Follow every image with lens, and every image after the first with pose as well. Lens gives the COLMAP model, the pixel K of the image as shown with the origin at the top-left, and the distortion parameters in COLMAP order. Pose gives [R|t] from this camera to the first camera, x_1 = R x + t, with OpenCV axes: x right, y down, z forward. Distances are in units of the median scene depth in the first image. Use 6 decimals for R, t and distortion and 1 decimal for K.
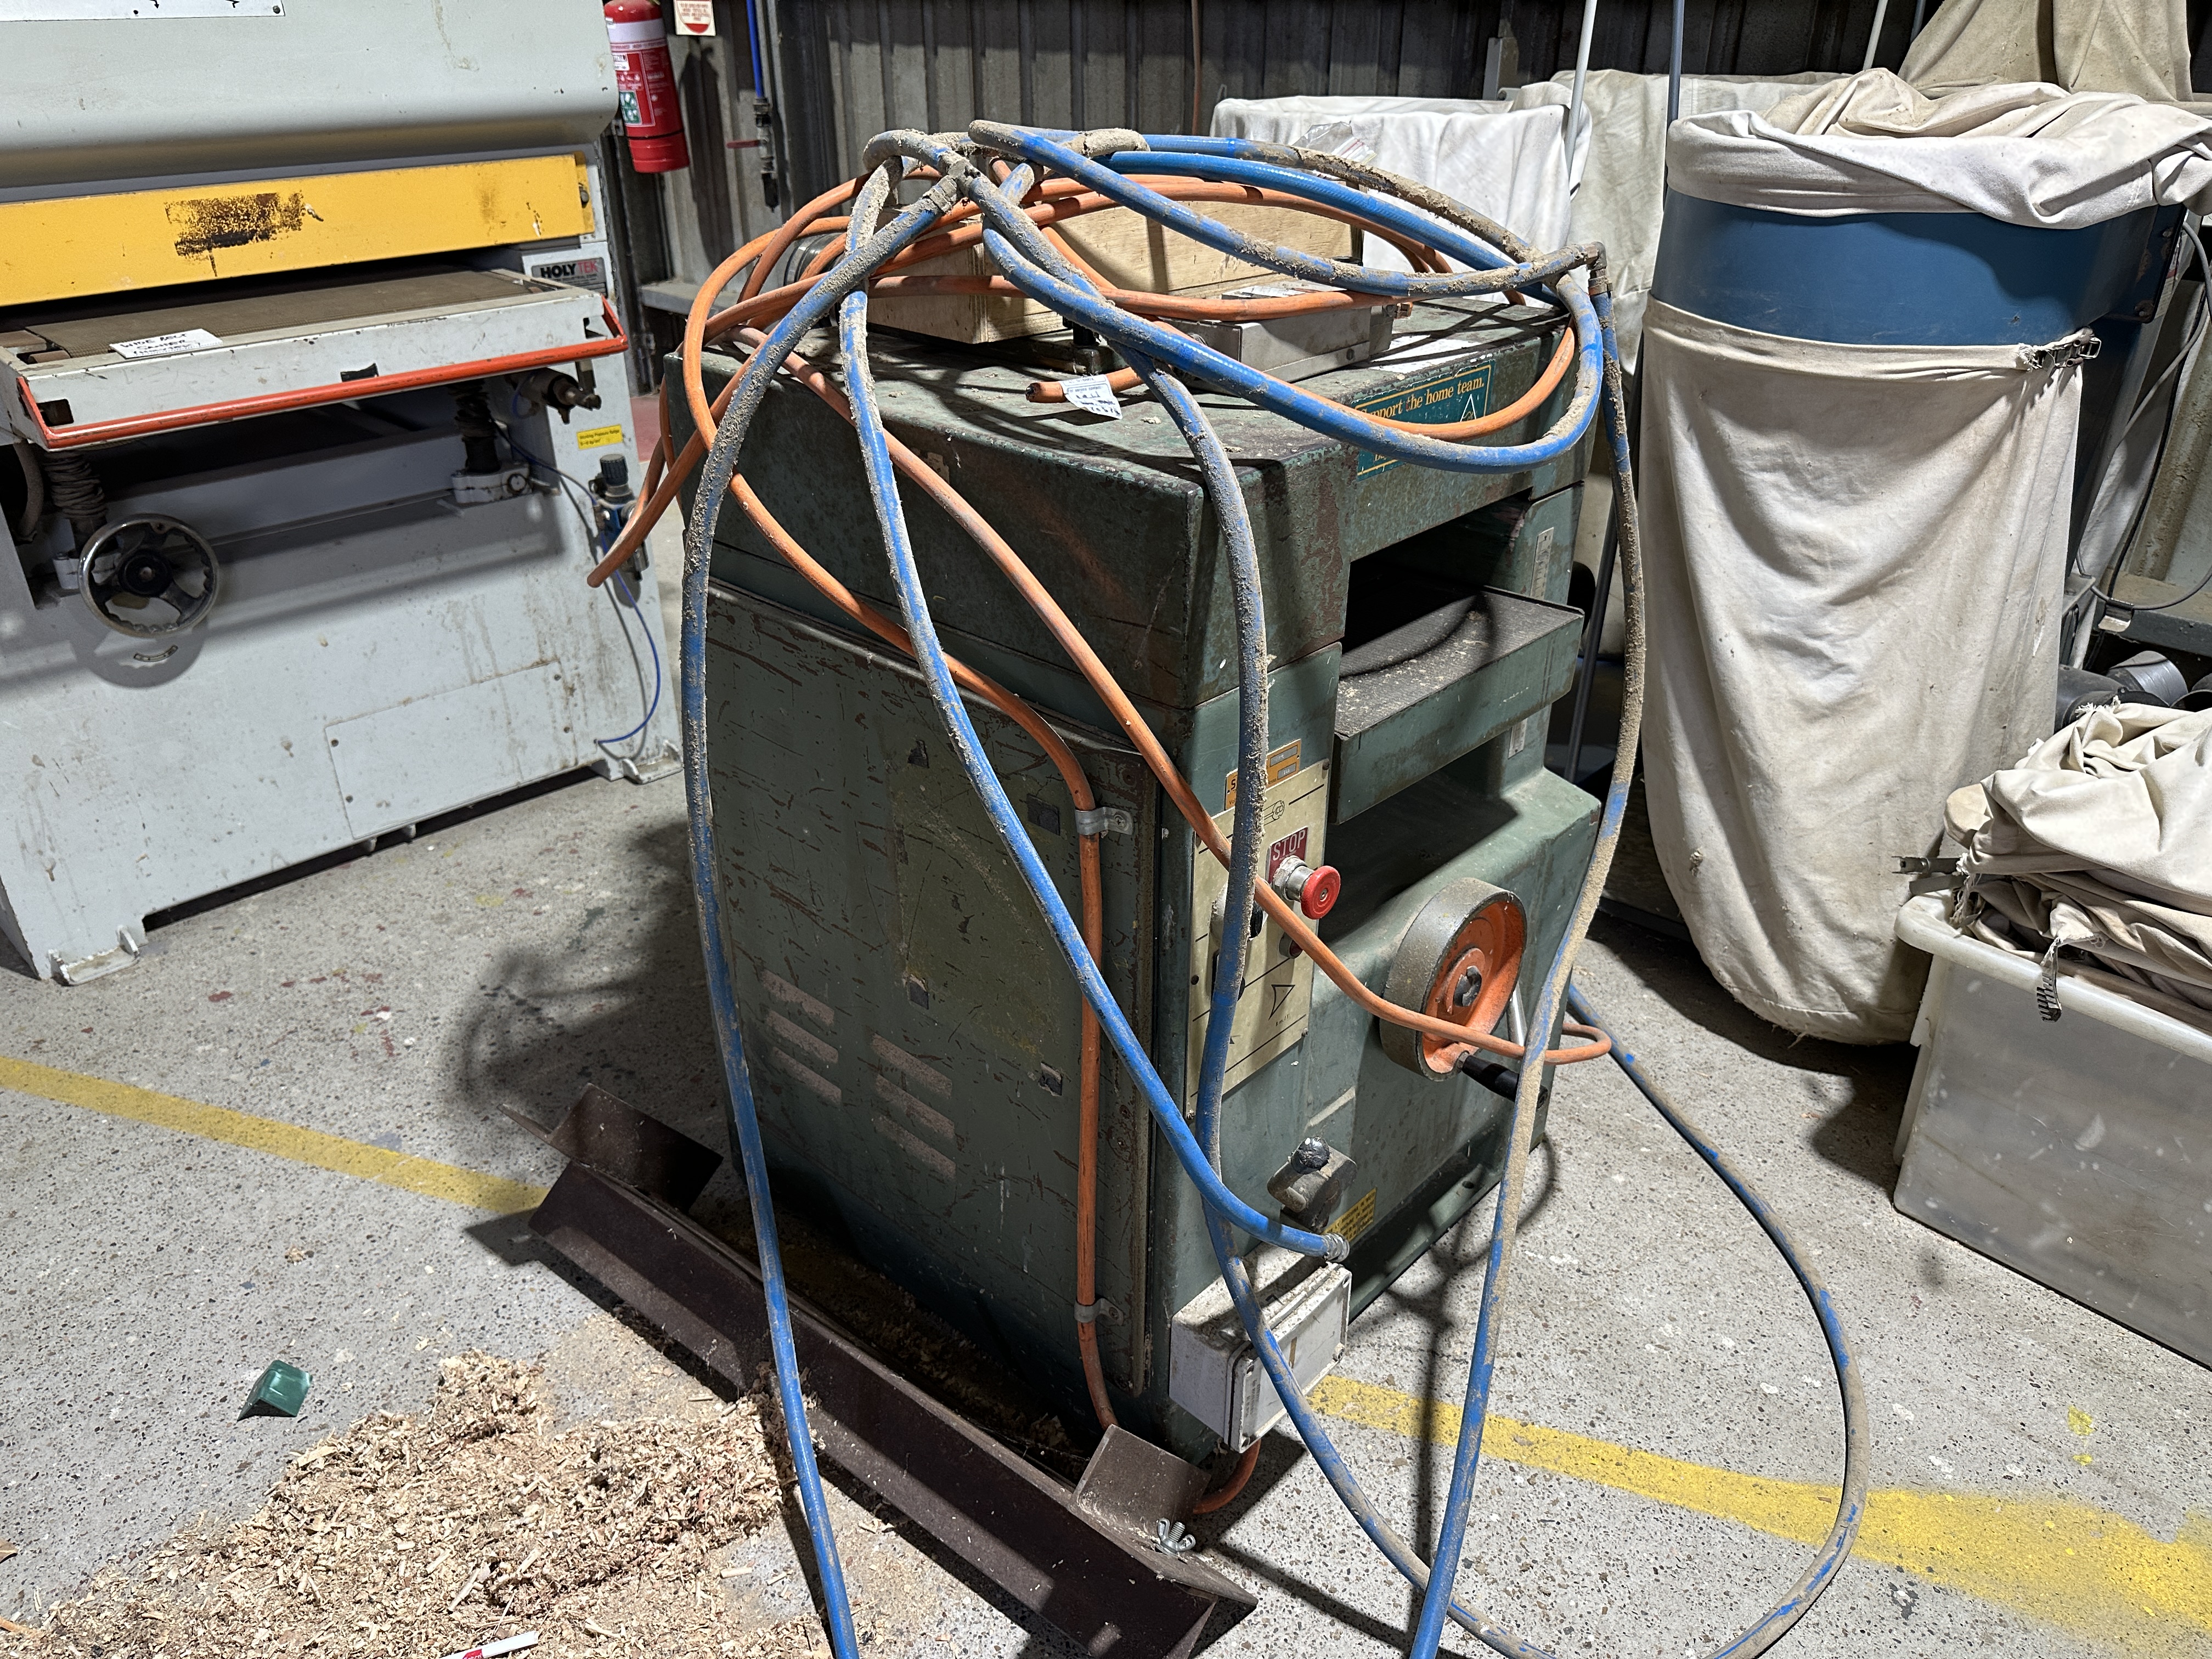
lens RADIAL K [[1574.9, 0, 1102.0], [0, 1574.9, 848.5], [0, 0, 1]] dist [0.001938, -0.008547]
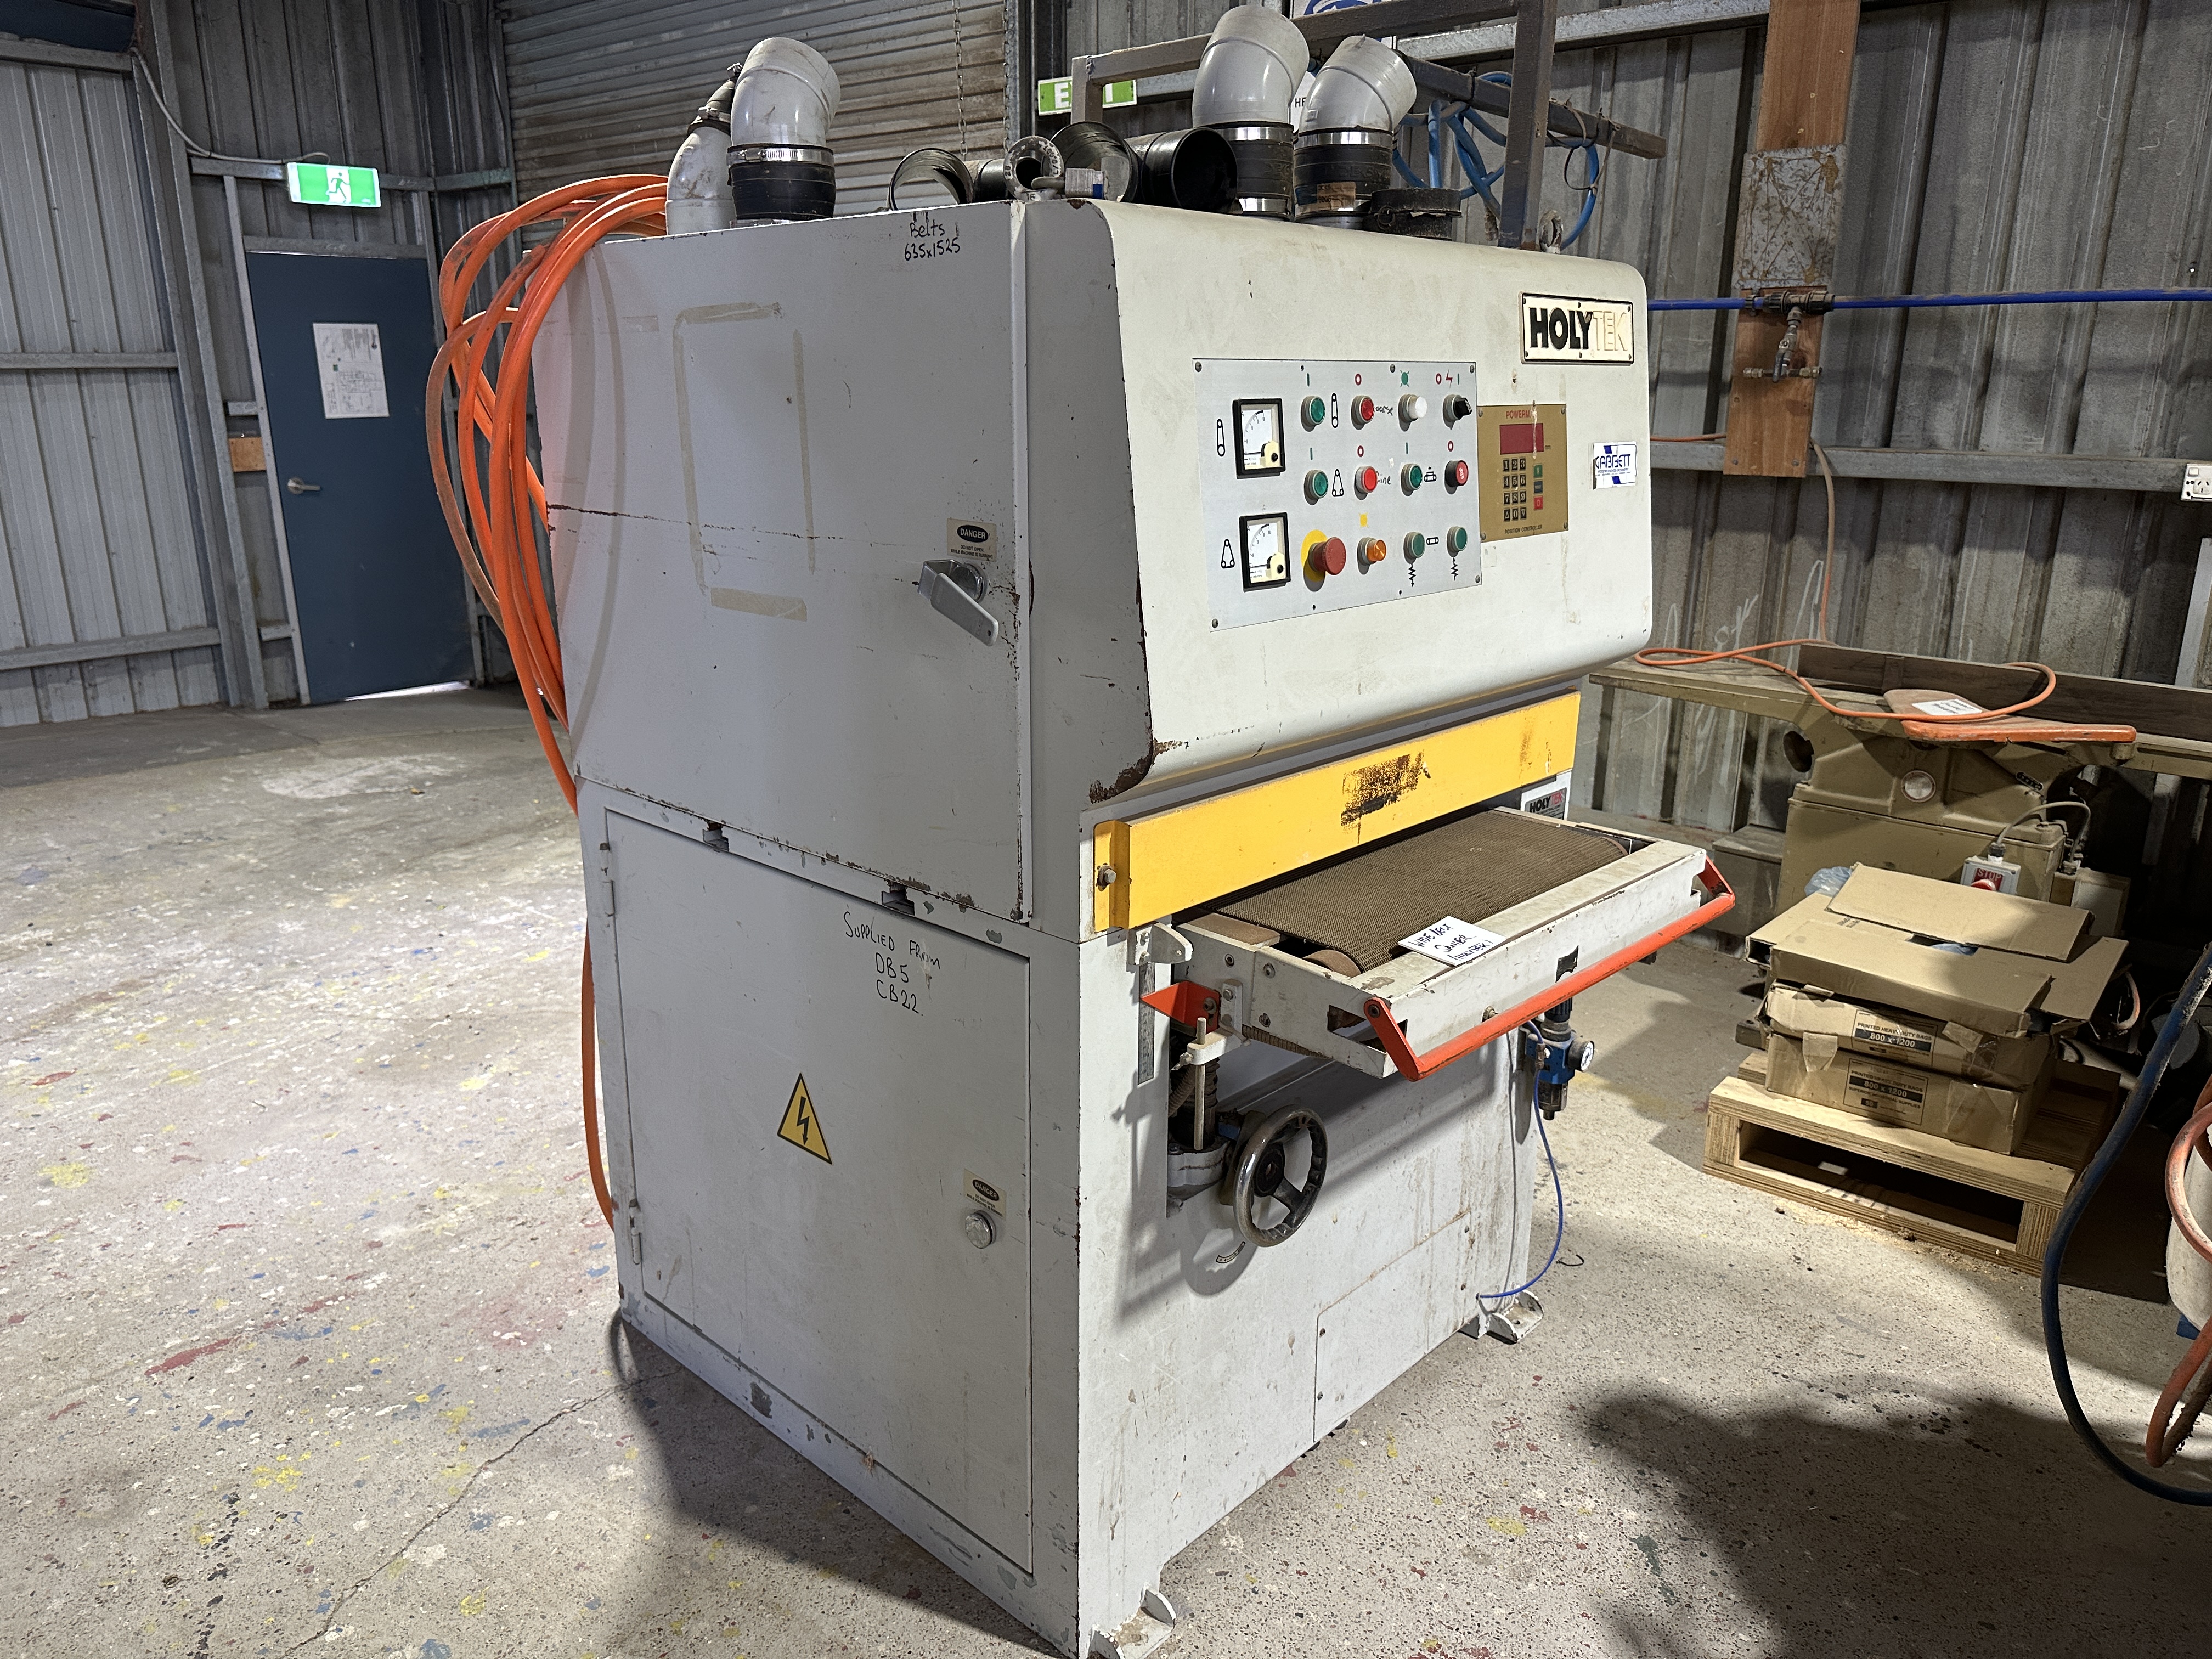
lens RADIAL K [[1574.9, 0, 1112.5], [0, 1574.9, 822.3], [0, 0, 1]] dist [0.001938, -0.008547]
pose [[0.999882, 0.002553, 0.015169, -0.689168], [0.000966, 0.973768, -0.227541, -0.160924], [-0.015352, 0.227528, 0.973650, 0.105289]]
